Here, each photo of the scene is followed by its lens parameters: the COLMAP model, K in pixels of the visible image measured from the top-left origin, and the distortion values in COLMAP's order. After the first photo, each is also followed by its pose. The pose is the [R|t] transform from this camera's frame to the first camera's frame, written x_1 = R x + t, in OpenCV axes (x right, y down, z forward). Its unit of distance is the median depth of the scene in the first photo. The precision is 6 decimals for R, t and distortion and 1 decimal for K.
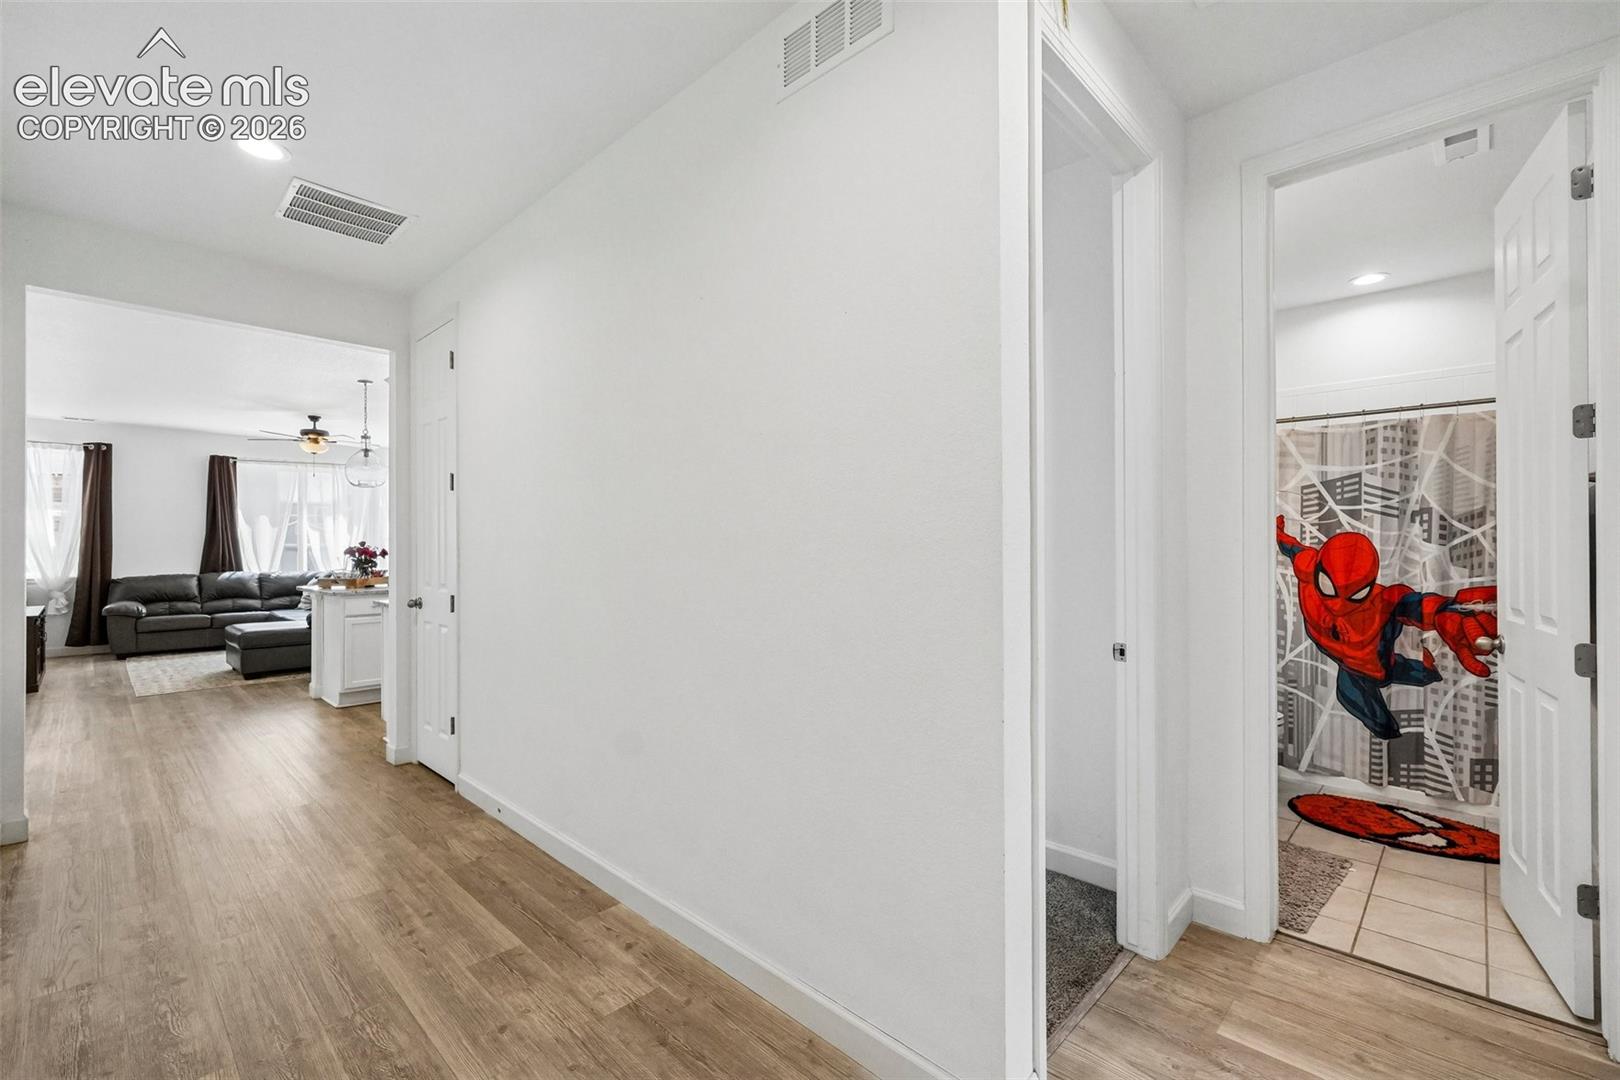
lens RADIAL K [[691.9, 0, 802.6], [0, 691.9, 541.4], [0, 0, 1]] dist [-0.008986, 0.004969]
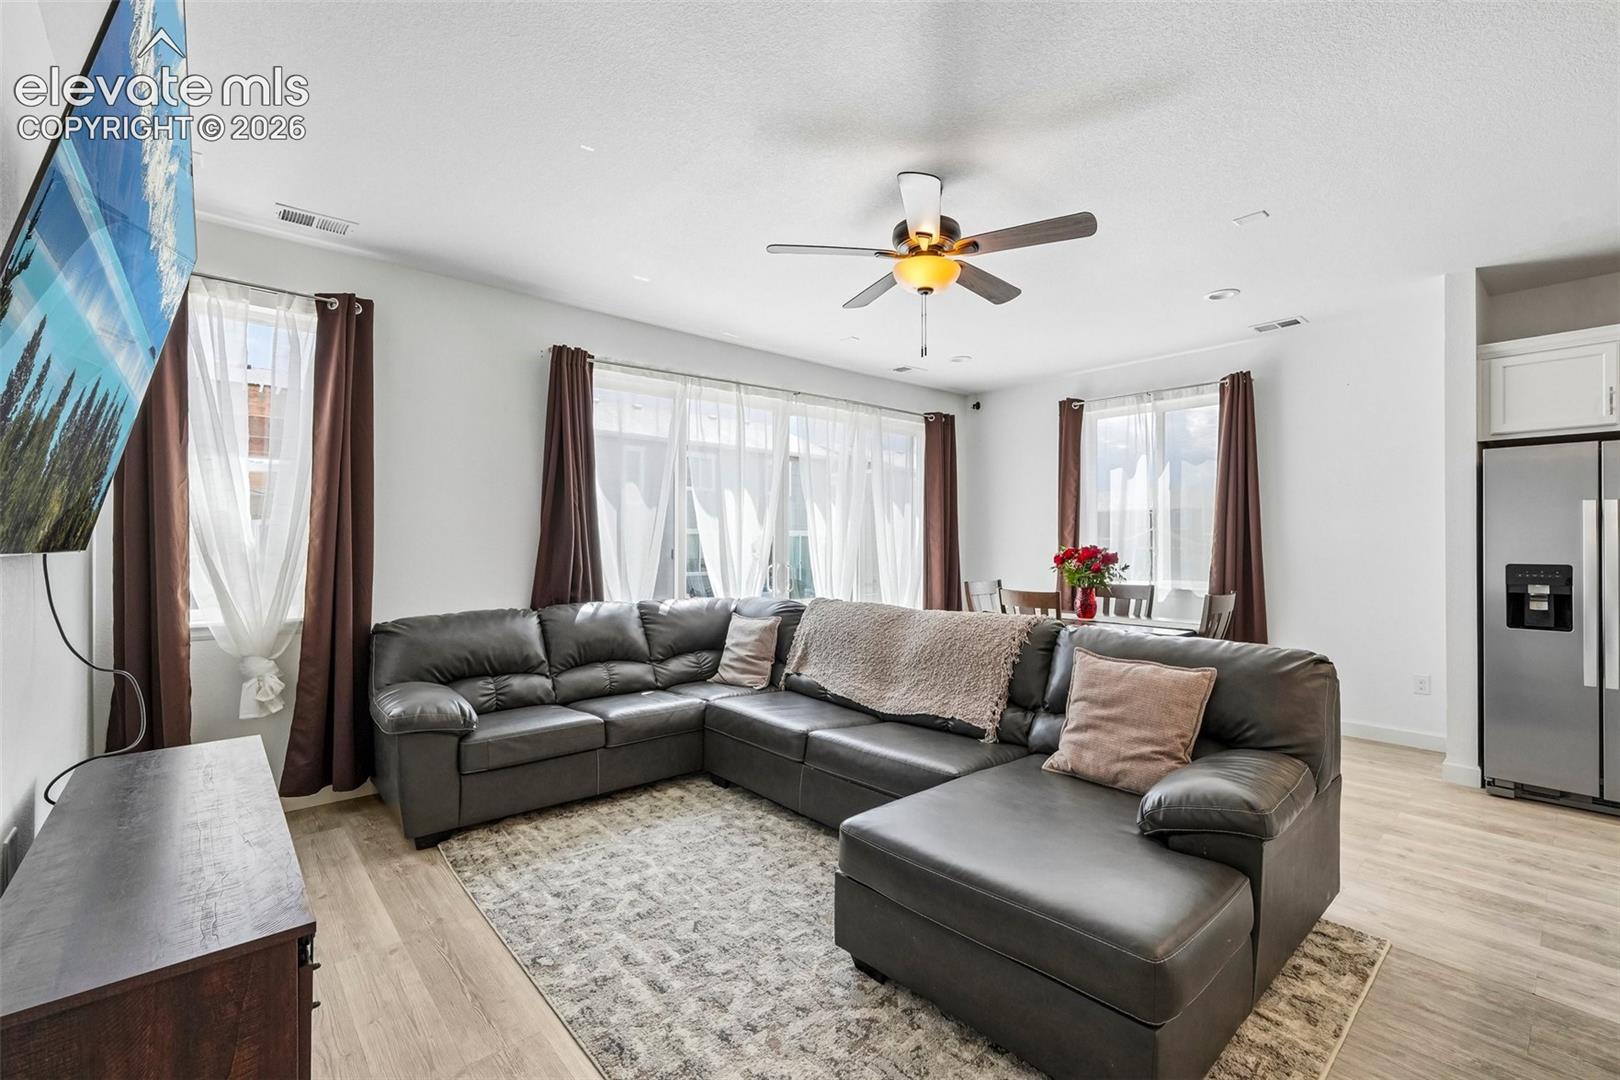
lens RADIAL K [[691.9, 0, 815.8], [0, 691.9, 544.0], [0, 0, 1]] dist [-0.008986, 0.004969]
pose [[0.996953, 0.004497, -0.077875, -0.703180], [-0.004222, 0.999984, 0.003692, 0.003581], [0.077890, -0.003352, 0.996956, 0.604223]]
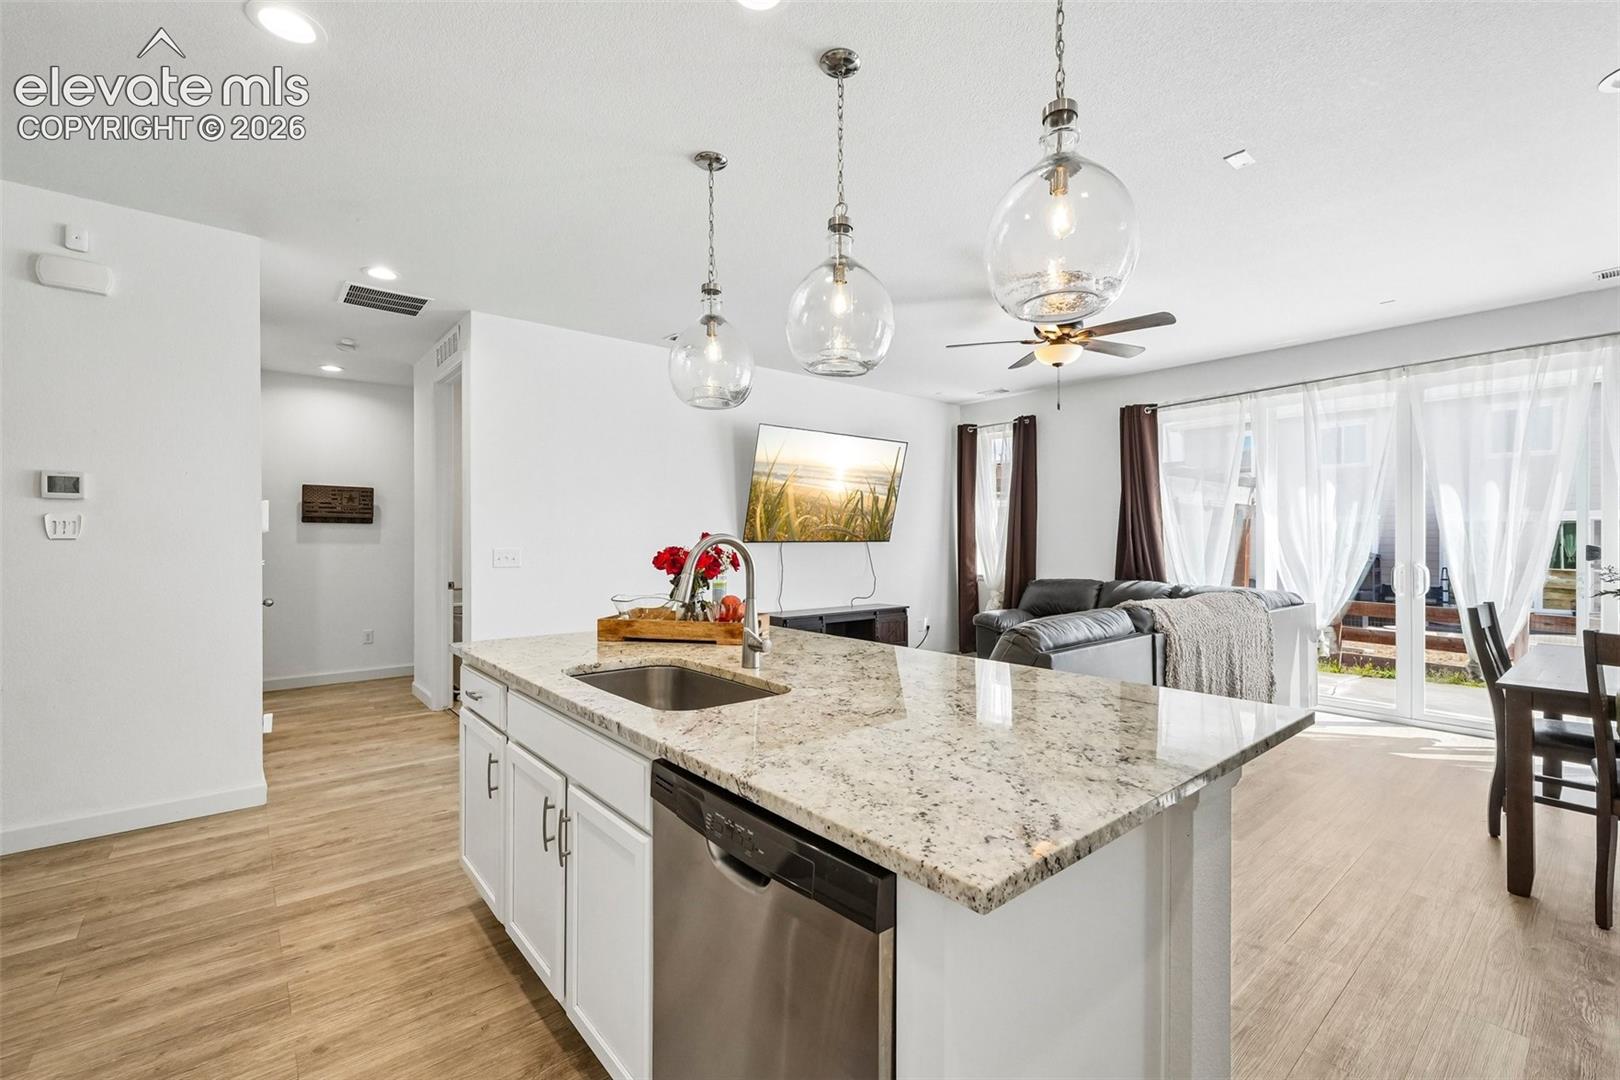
lens RADIAL K [[691.9, 0, 812.6], [0, 691.9, 541.8], [0, 0, 1]] dist [-0.008986, 0.004969]
pose [[-0.105259, 0.006537, -0.994423, -0.158973], [0.003388, 0.999975, 0.006215, 0.002642], [0.994439, -0.002715, -0.105278, 0.828585]]
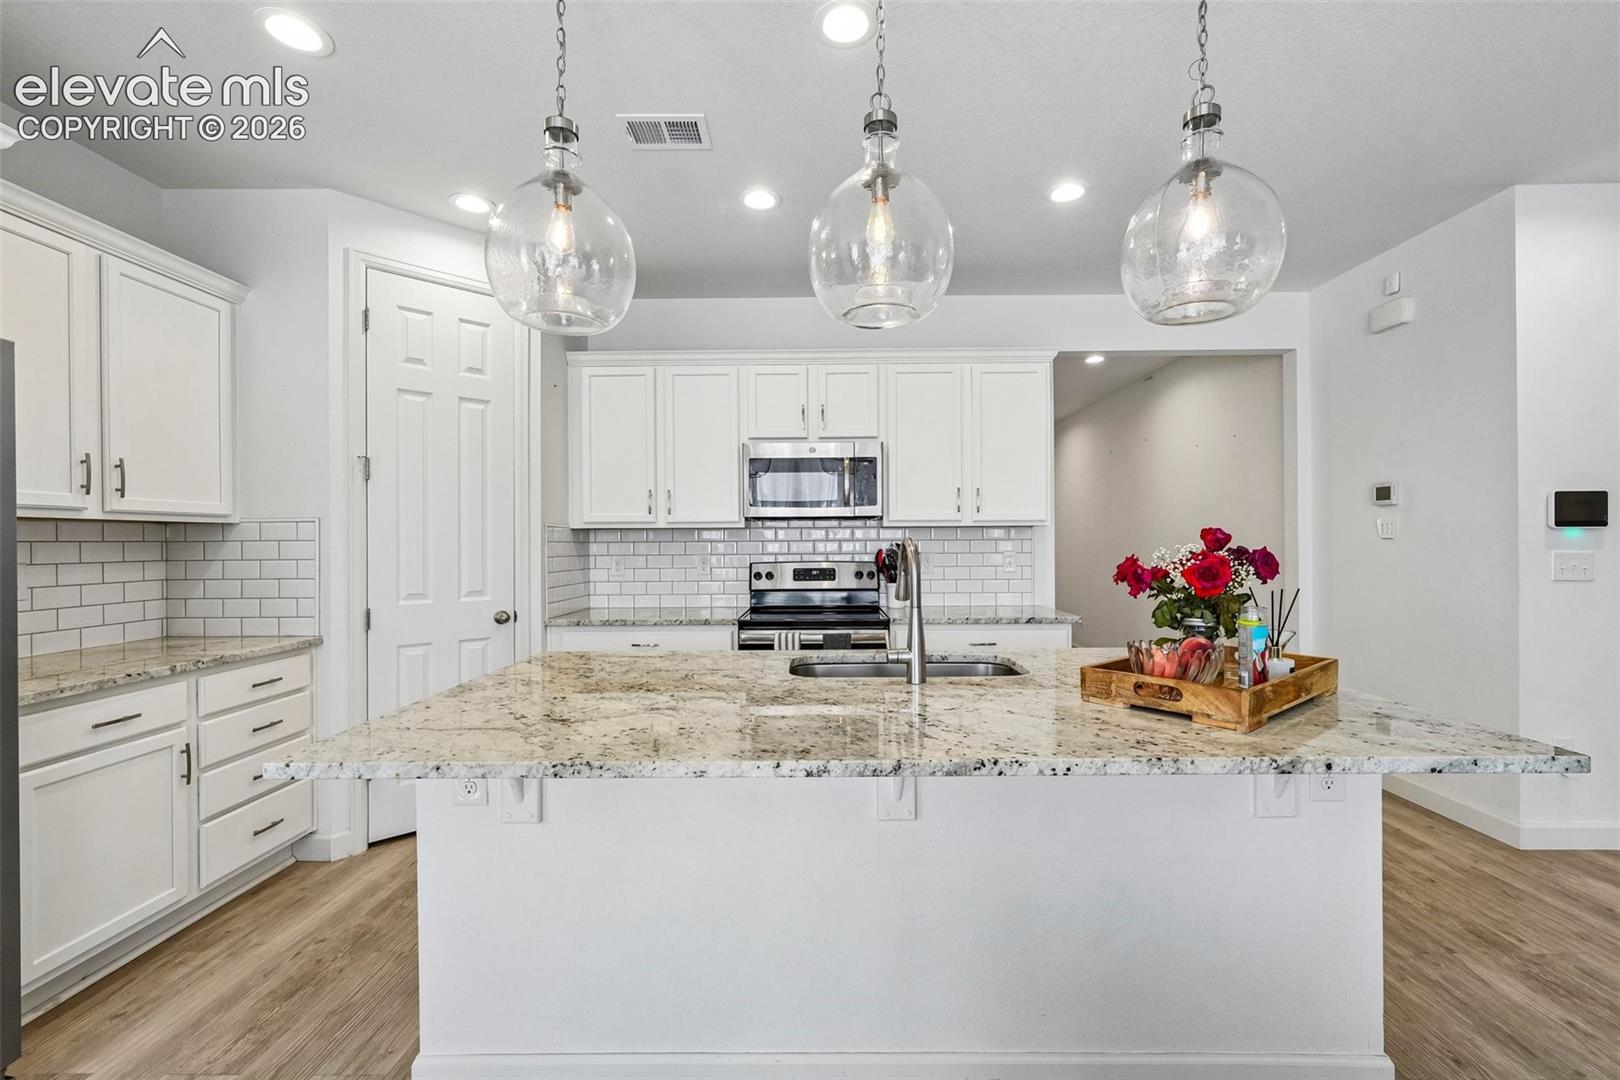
lens RADIAL K [[691.9, 0, 816.1], [0, 691.9, 547.3], [0, 0, 1]] dist [-0.008986, 0.004969]
pose [[-0.684353, 0.003172, 0.729144, -0.539236], [0.007003, 0.999973, 0.002222, 0.003842], [-0.729117, 0.006627, -0.684357, 0.957359]]
